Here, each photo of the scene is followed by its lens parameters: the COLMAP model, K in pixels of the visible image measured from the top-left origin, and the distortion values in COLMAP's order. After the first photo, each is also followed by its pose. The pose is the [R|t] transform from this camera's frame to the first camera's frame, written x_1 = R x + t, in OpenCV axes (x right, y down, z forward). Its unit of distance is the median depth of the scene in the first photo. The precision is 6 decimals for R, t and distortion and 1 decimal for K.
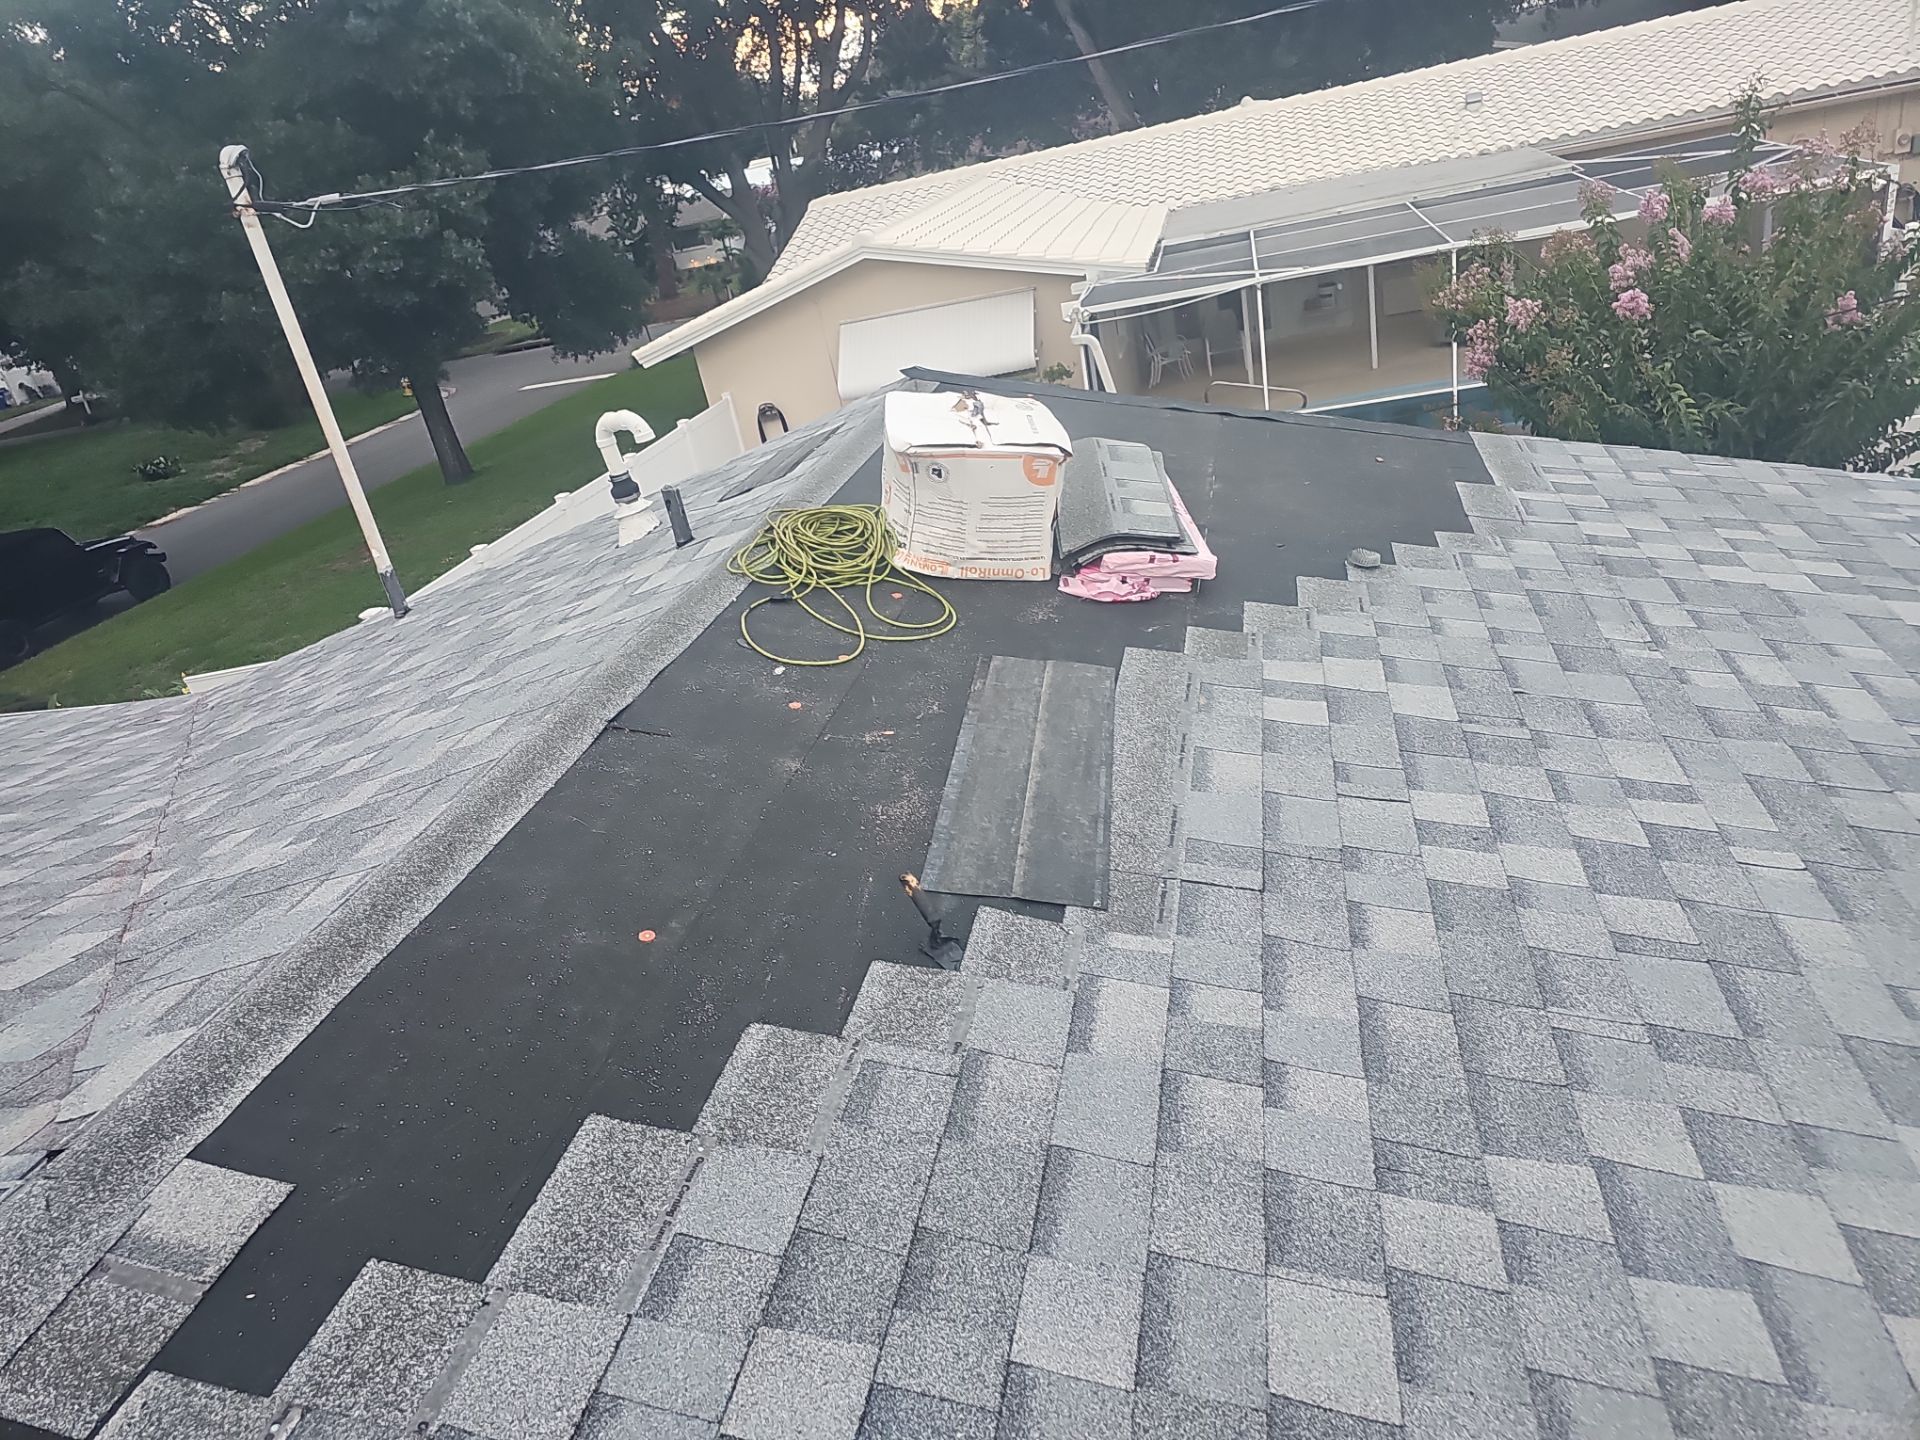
lens RADIAL K [[1272.6, 0, 941.4], [0, 1272.6, 719.7], [0, 0, 1]] dist [0.053335, -0.029073]
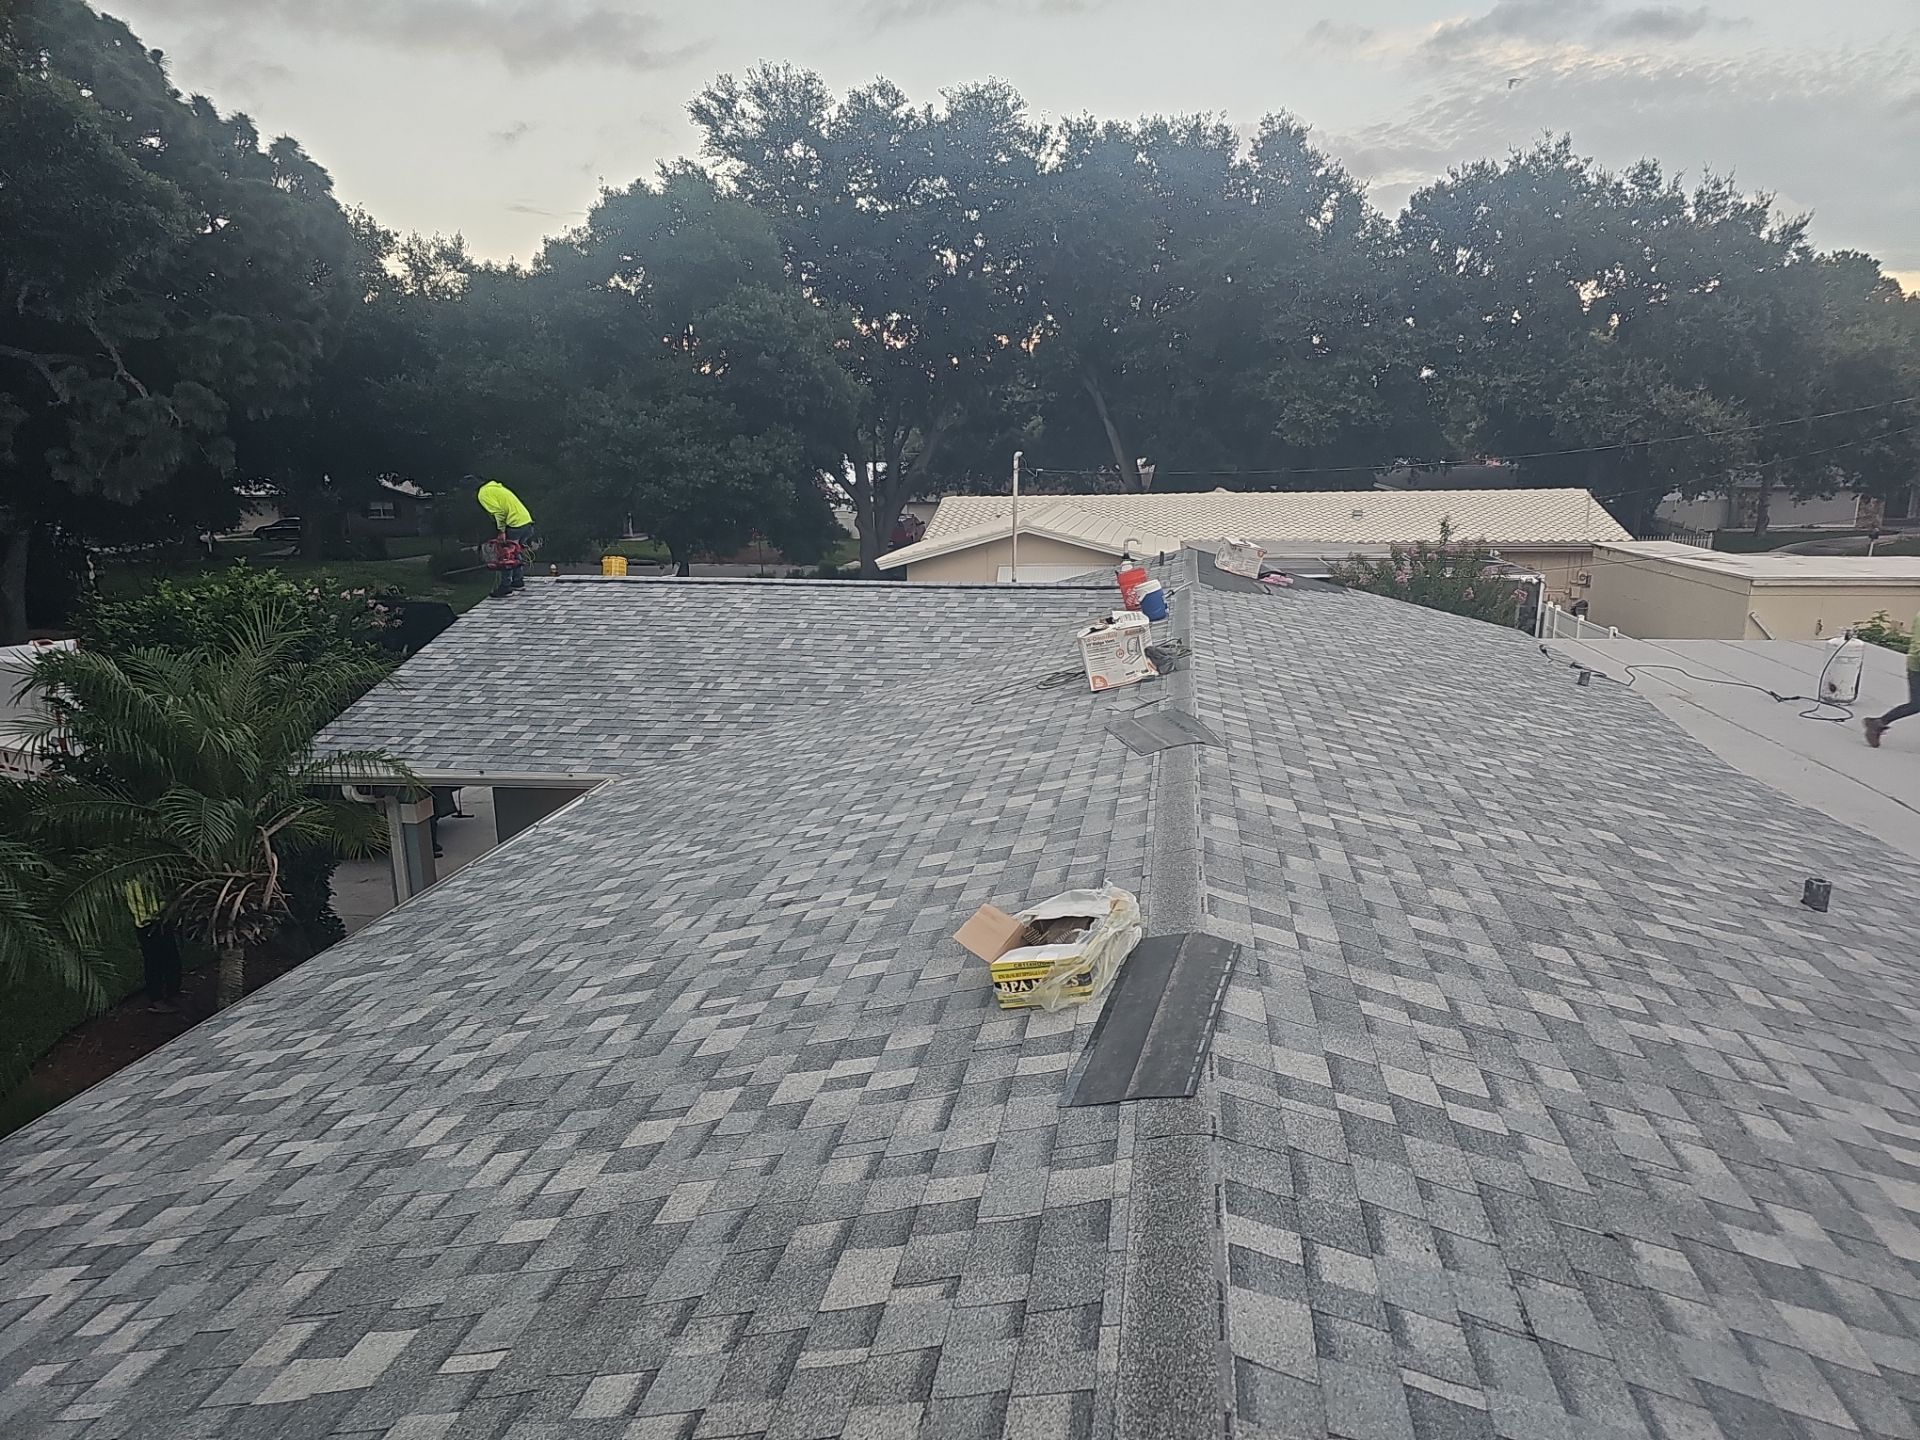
lens RADIAL K [[1314.4, 0, 958.9], [0, 1314.4, 743.4], [0, 0, 1]] dist [0.041388, -0.030984]
pose [[0.981423, 0.170122, 0.088695, -0.259114], [-0.145924, 0.962048, -0.230588, 0.344854], [-0.124557, 0.213361, 0.969001, -0.668654]]
